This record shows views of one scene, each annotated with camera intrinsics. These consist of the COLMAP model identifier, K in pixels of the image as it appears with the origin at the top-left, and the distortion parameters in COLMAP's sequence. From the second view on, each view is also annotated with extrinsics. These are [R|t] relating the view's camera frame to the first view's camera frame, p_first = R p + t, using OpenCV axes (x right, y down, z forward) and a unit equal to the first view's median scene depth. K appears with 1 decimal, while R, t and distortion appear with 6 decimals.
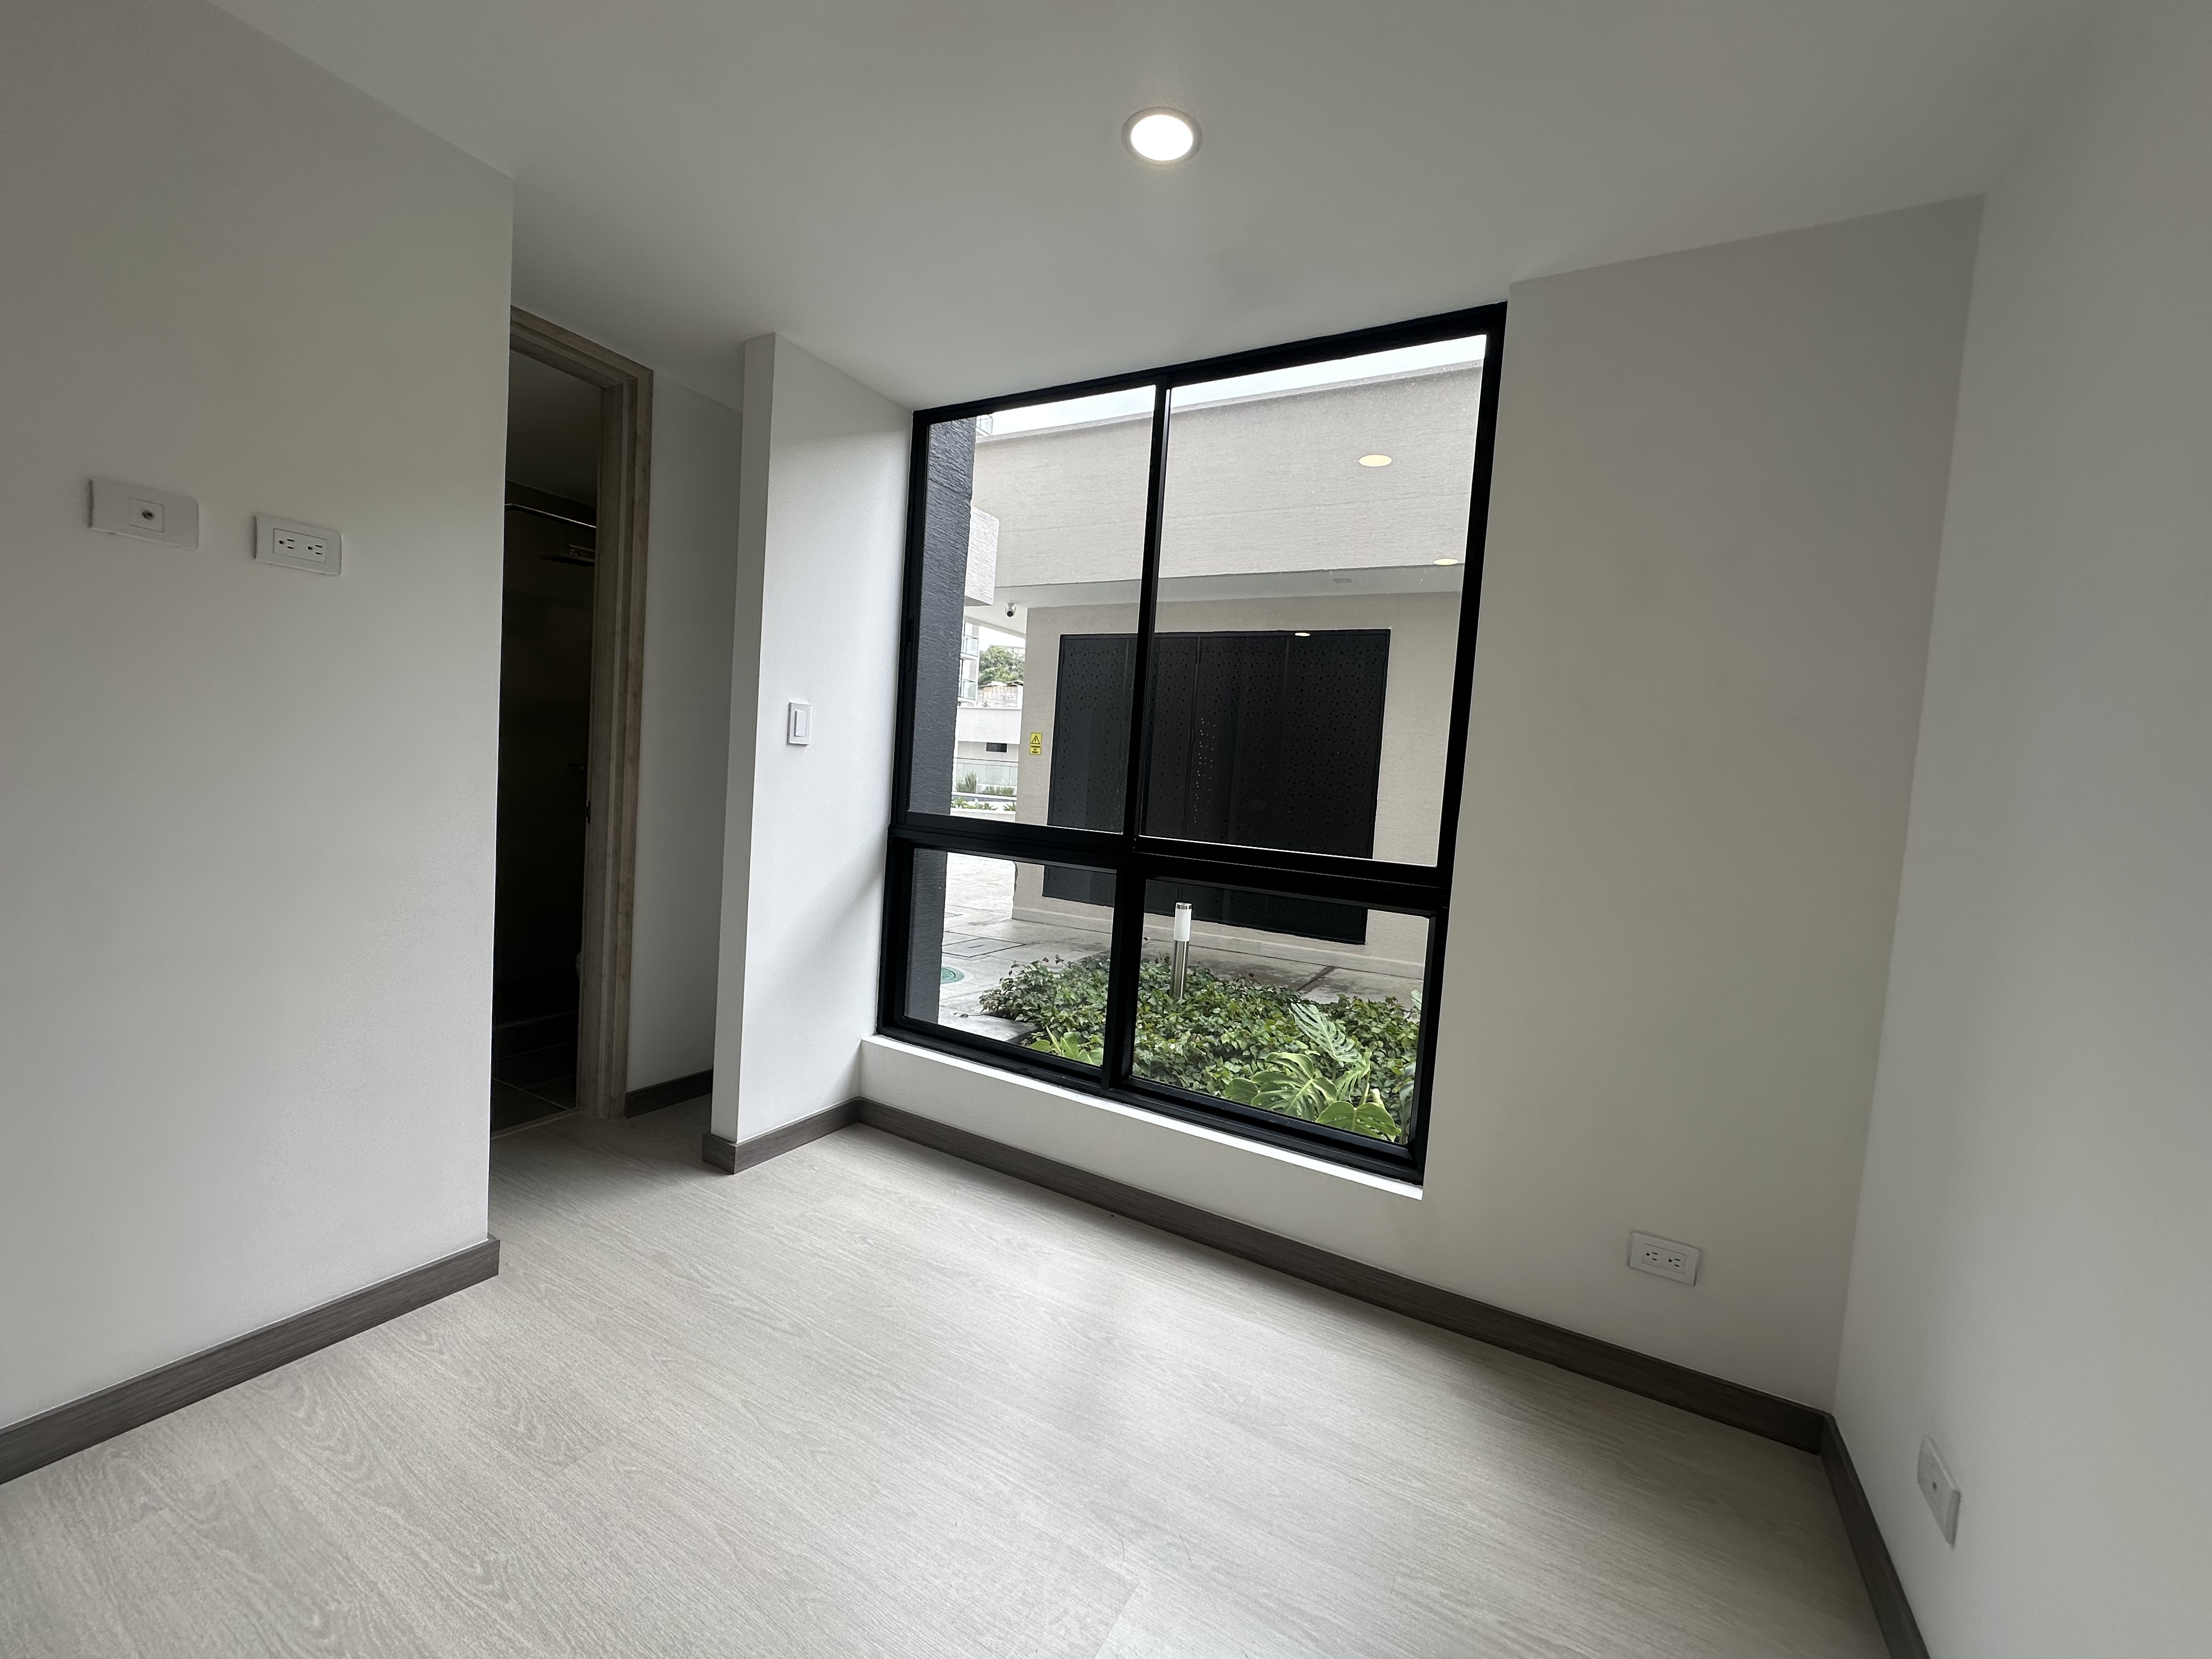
lens RADIAL K [[881.9, 0, 1106.3], [0, 881.9, 824.8], [0, 0, 1]] dist [-0.002032, 0.000289]
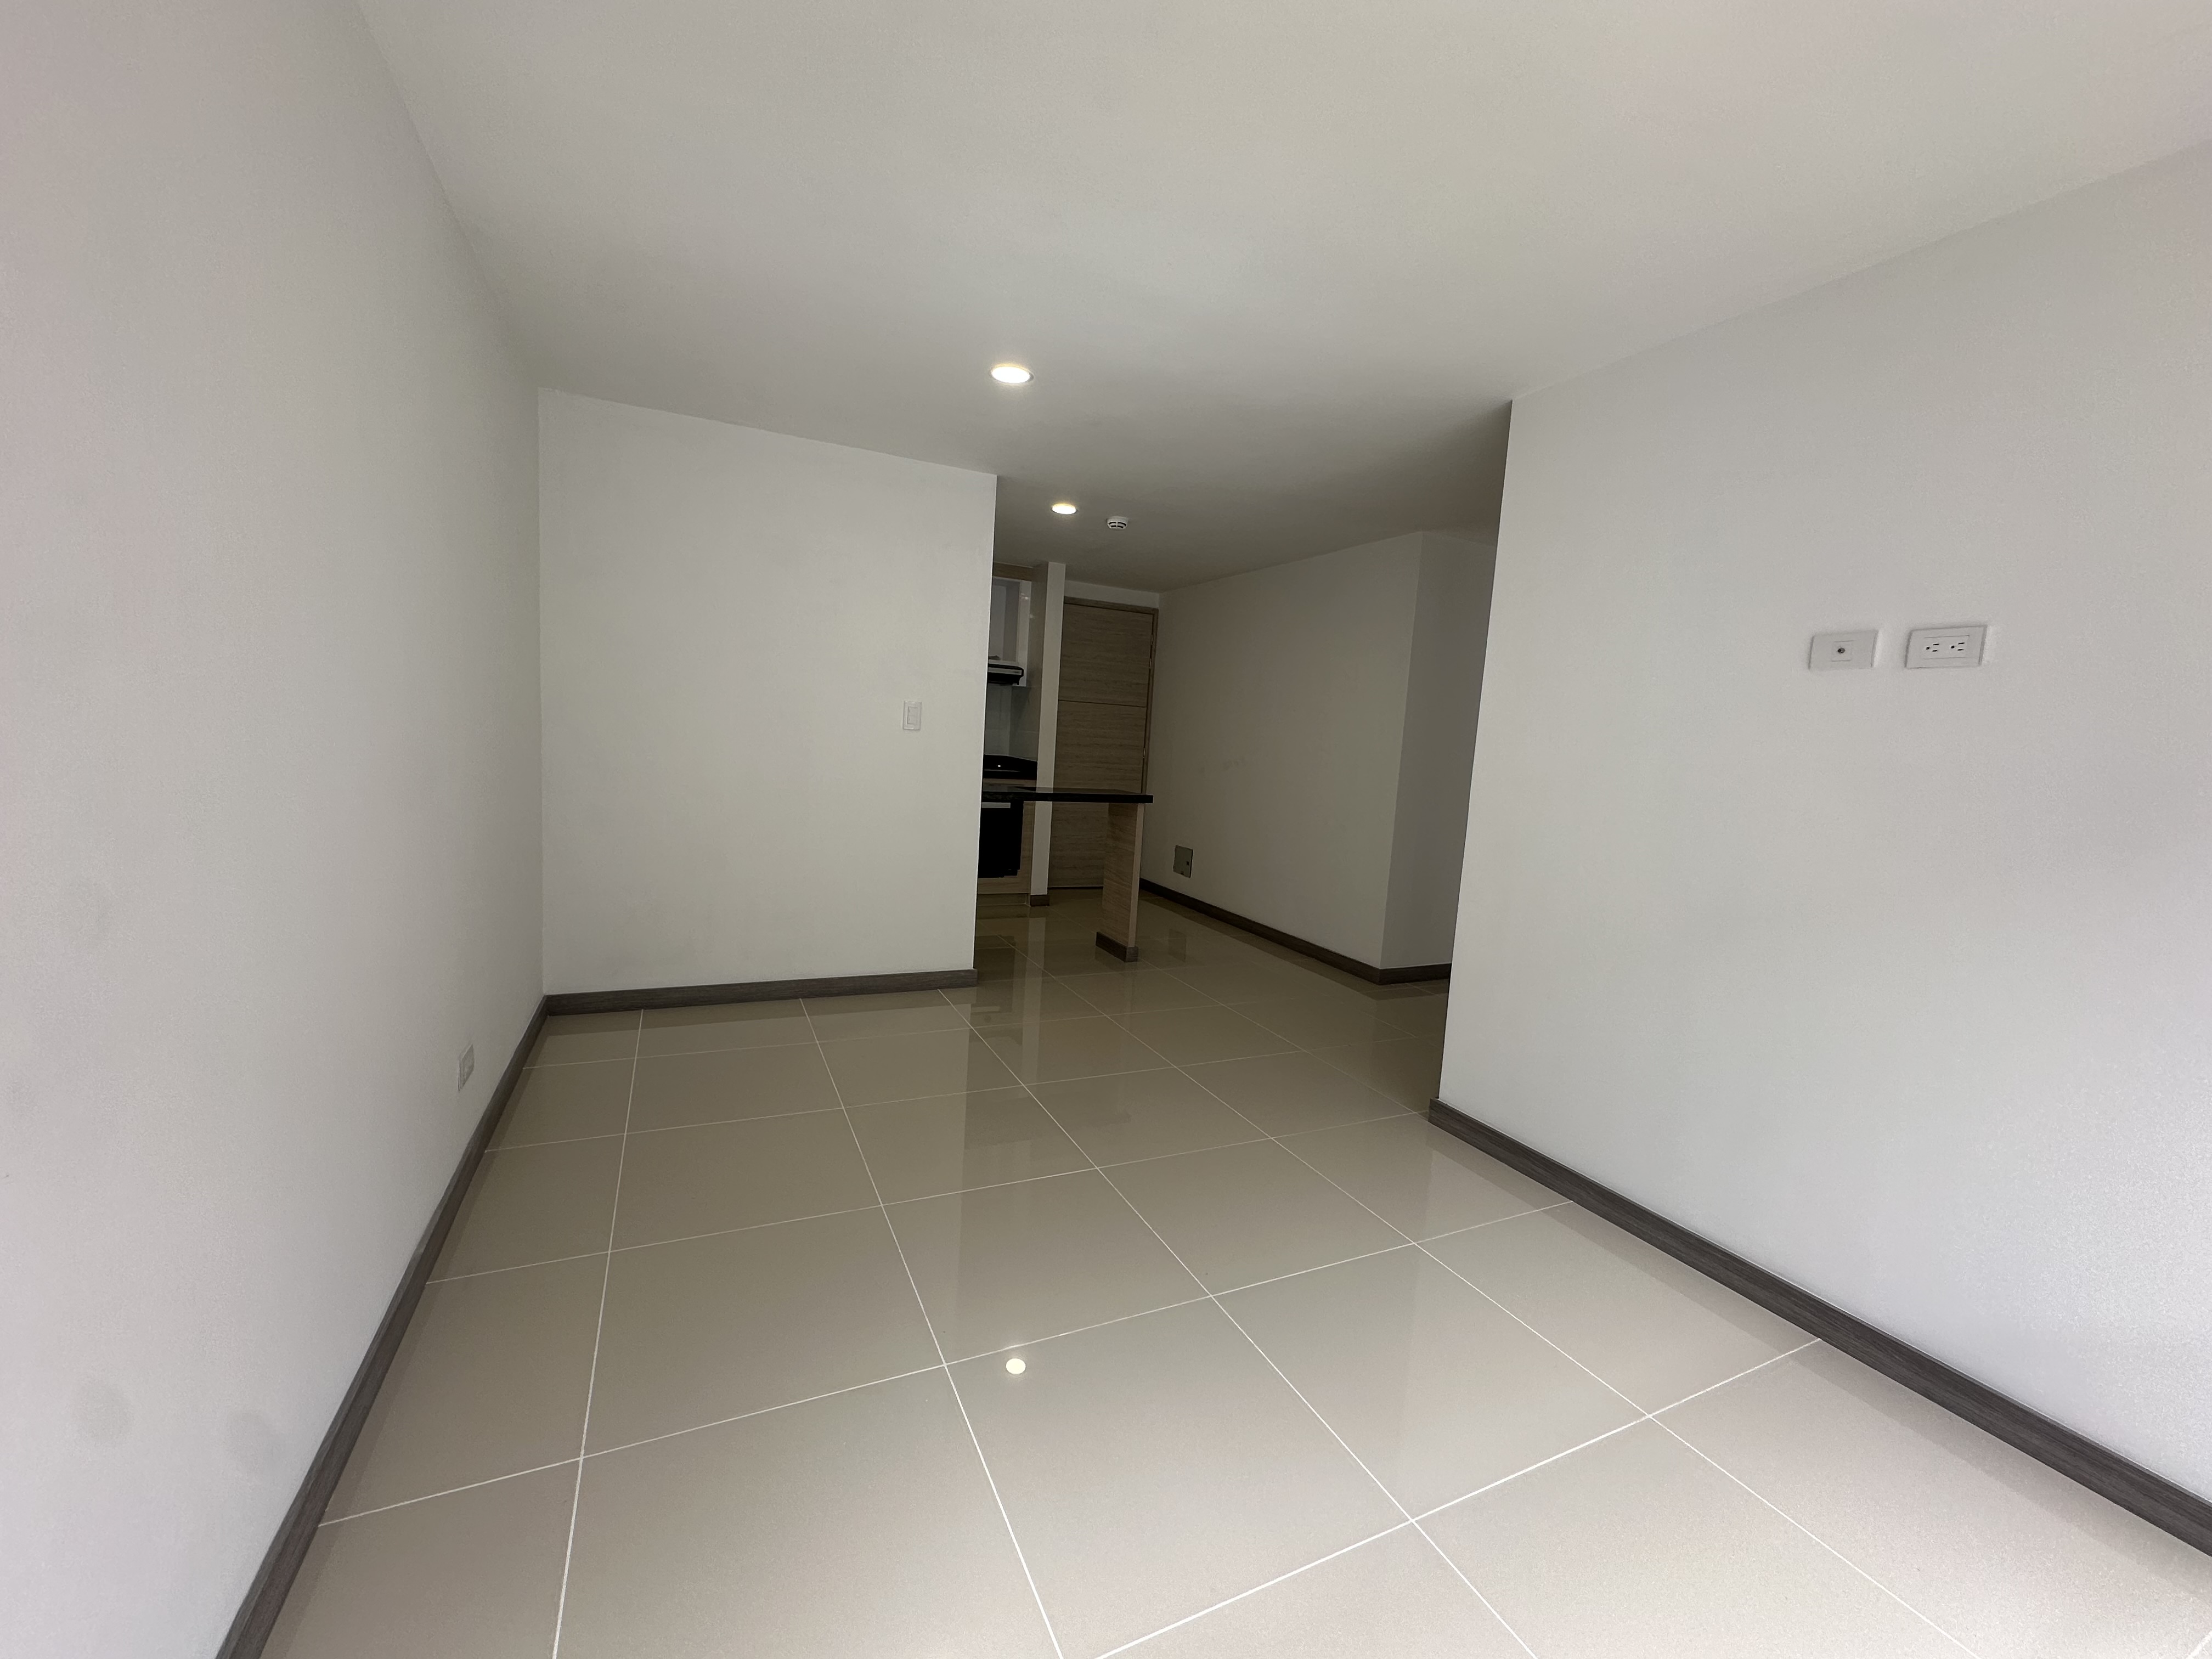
lens RADIAL K [[881.9, 0, 1106.3], [0, 881.9, 824.8], [0, 0, 1]] dist [-0.002032, 0.000289]
pose [[-0.563118, -0.017677, -0.826188, 0.727772], [-0.159201, 0.983364, 0.087469, -0.004110], [0.810897, 0.180786, -0.556563, 0.814002]]
